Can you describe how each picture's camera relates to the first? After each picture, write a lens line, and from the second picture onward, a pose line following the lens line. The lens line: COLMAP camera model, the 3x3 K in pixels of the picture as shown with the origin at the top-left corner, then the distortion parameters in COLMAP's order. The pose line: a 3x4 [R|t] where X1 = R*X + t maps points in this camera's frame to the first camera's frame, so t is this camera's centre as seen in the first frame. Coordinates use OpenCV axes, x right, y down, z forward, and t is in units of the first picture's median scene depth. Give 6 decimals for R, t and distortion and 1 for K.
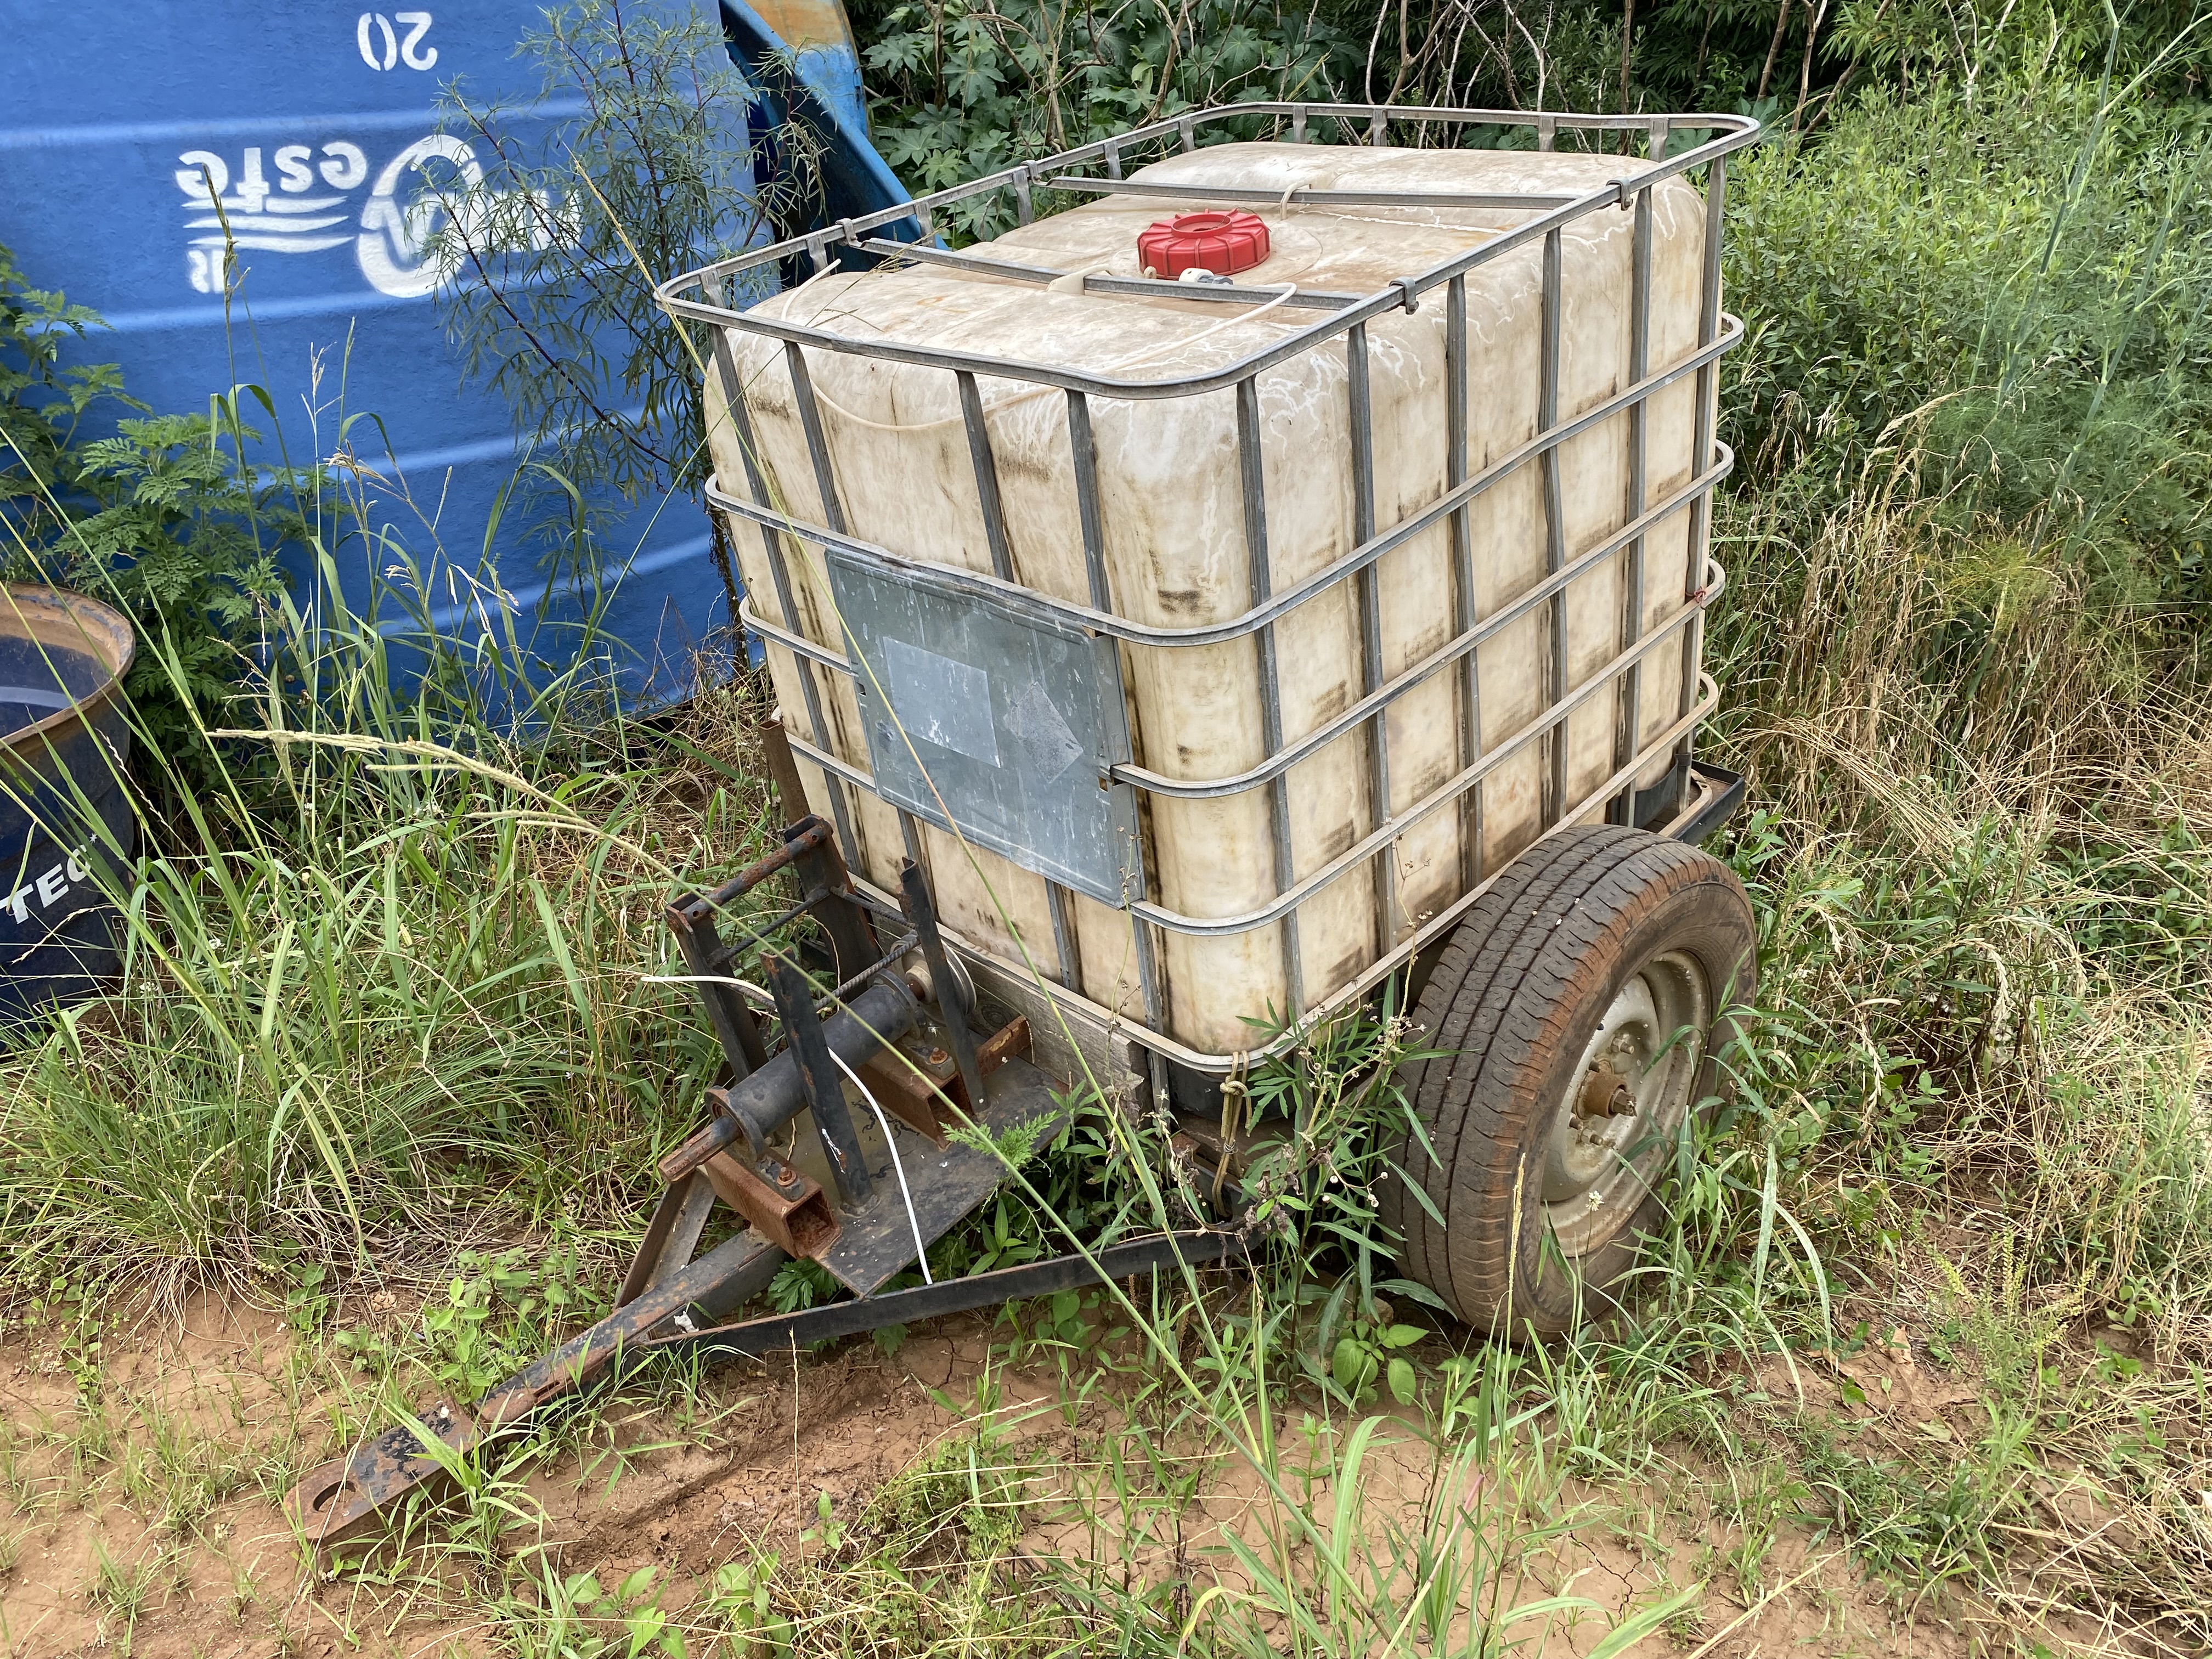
lens RADIAL K [[1616.5, 0, 1104.3], [0, 1616.5, 793.8], [0, 0, 1]] dist [0.066688, -0.075269]
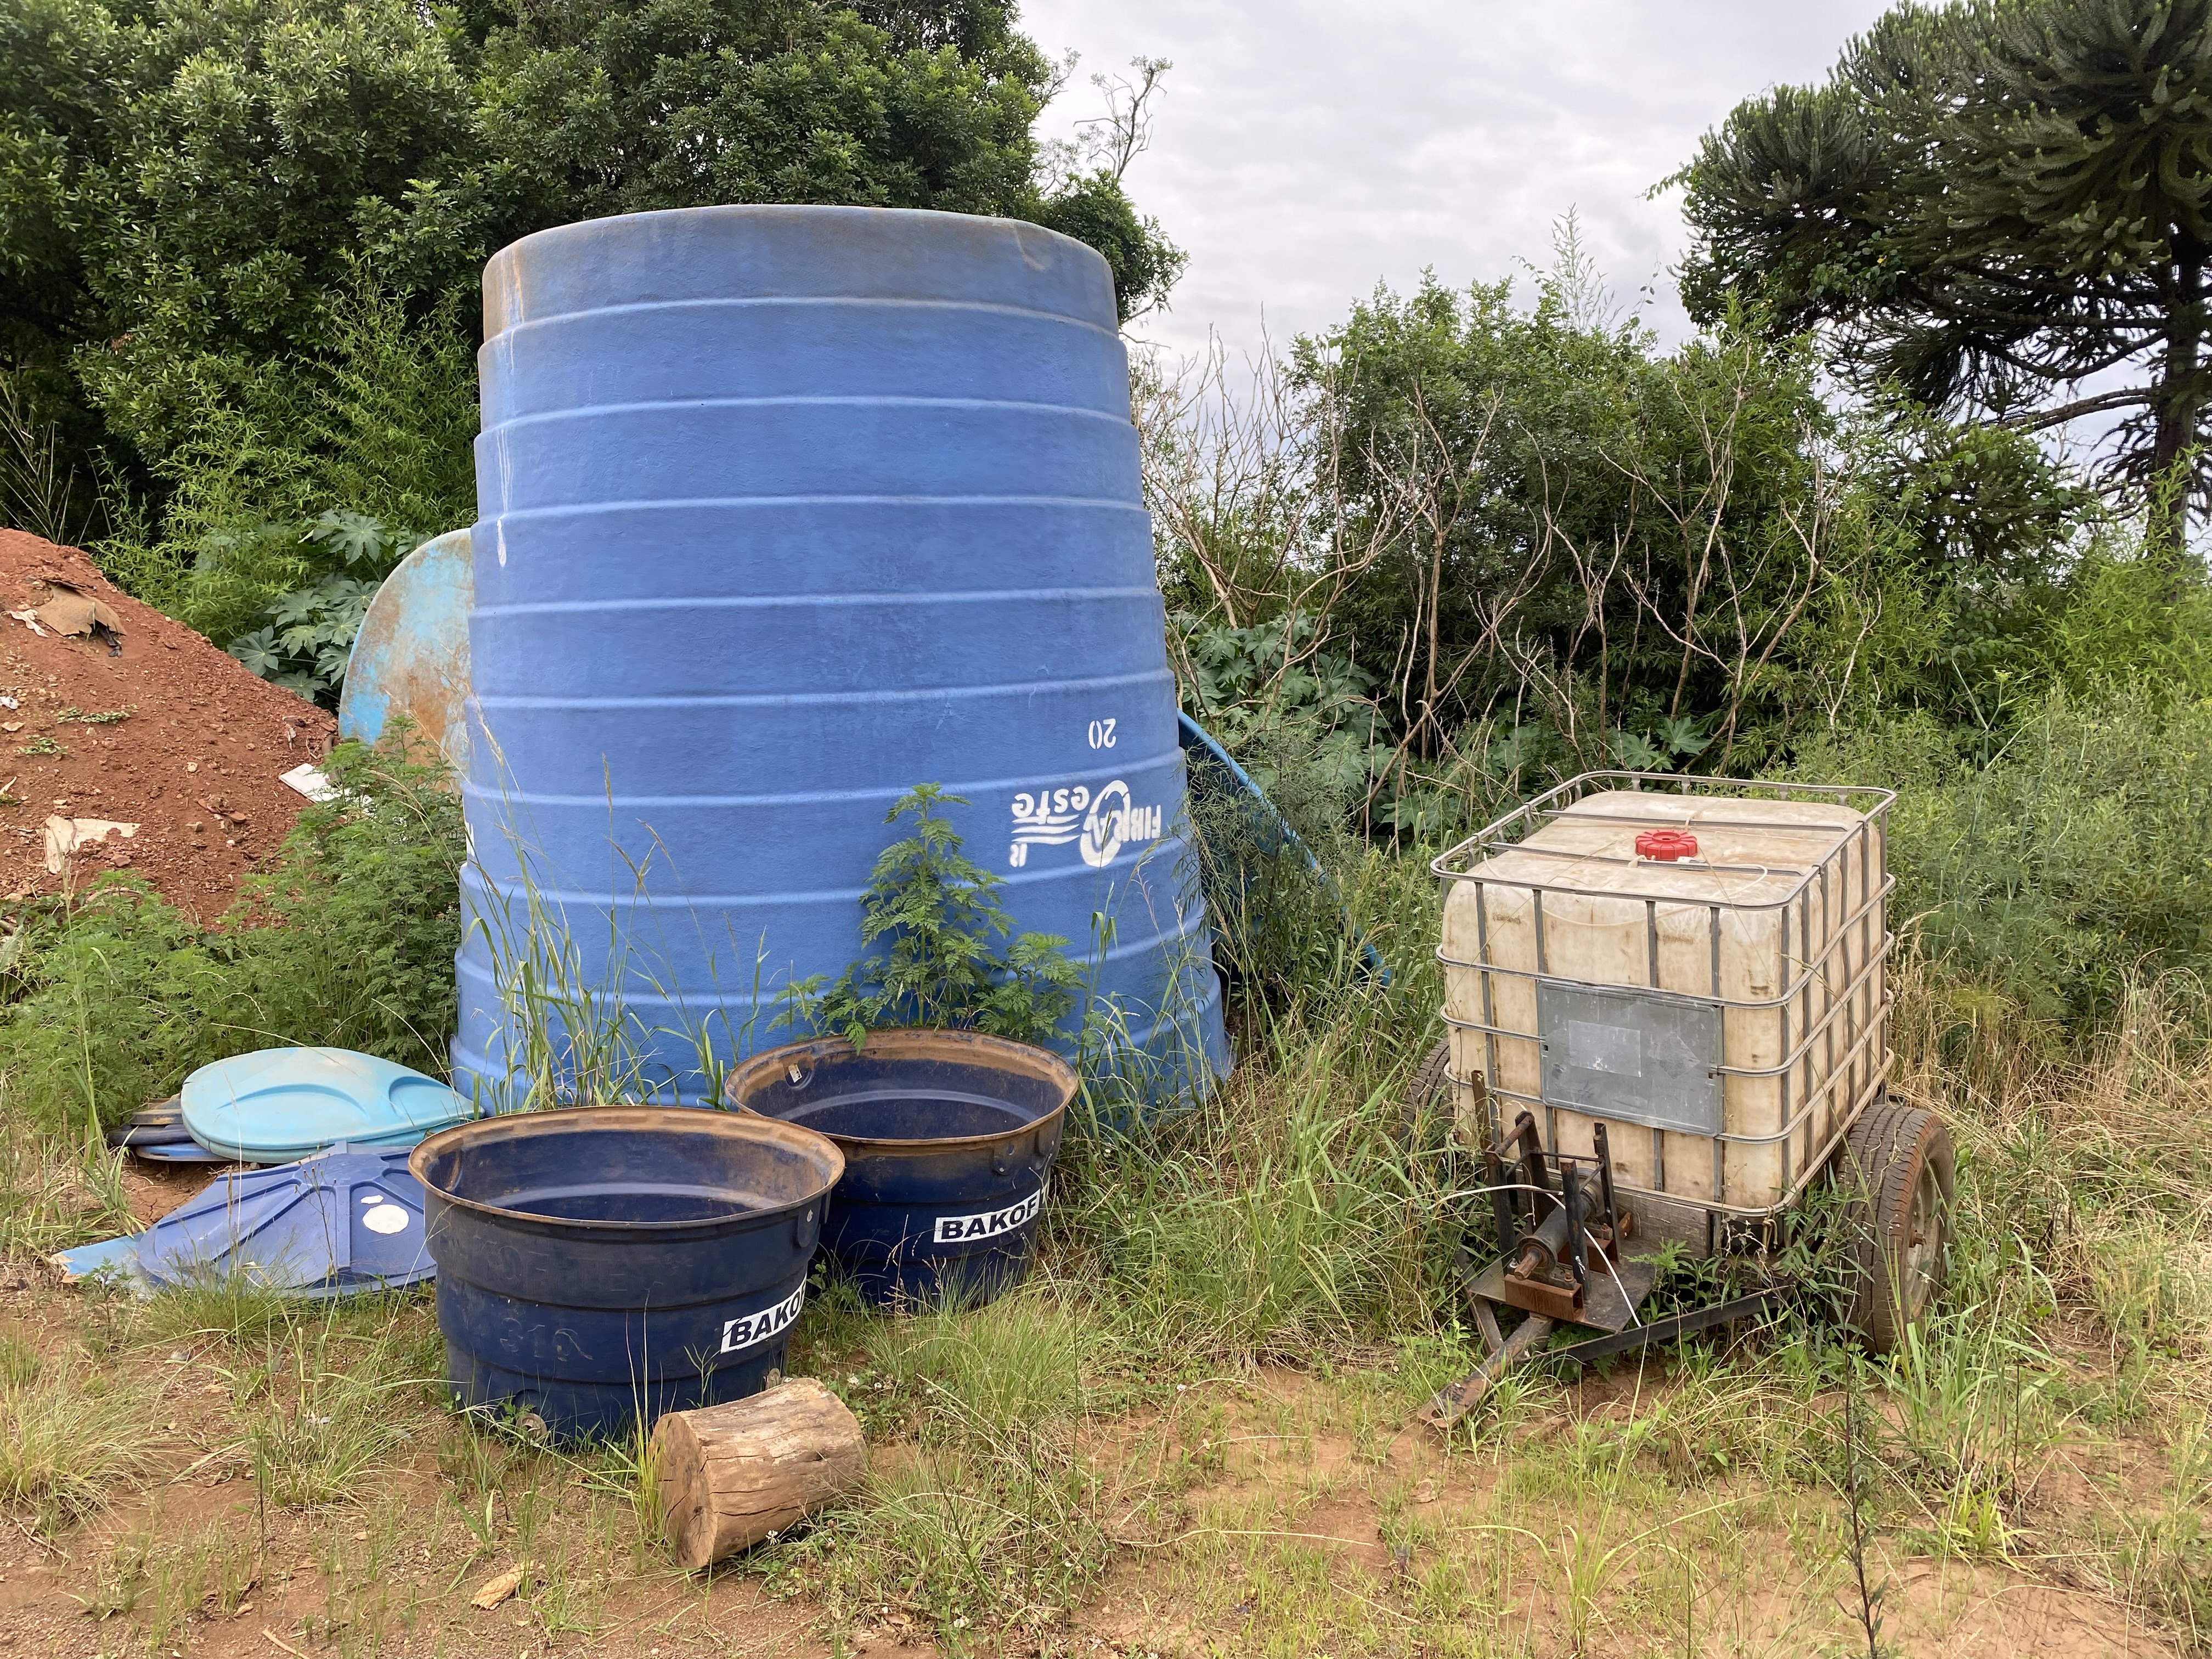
lens RADIAL K [[1616.5, 0, 1104.3], [0, 1616.5, 793.8], [0, 0, 1]] dist [0.066688, -0.075269]
pose [[0.990666, -0.007097, 0.136130, -0.697642], [0.049300, 0.949700, -0.309258, 0.171948], [-0.127087, 0.313082, 0.941185, -0.709184]]
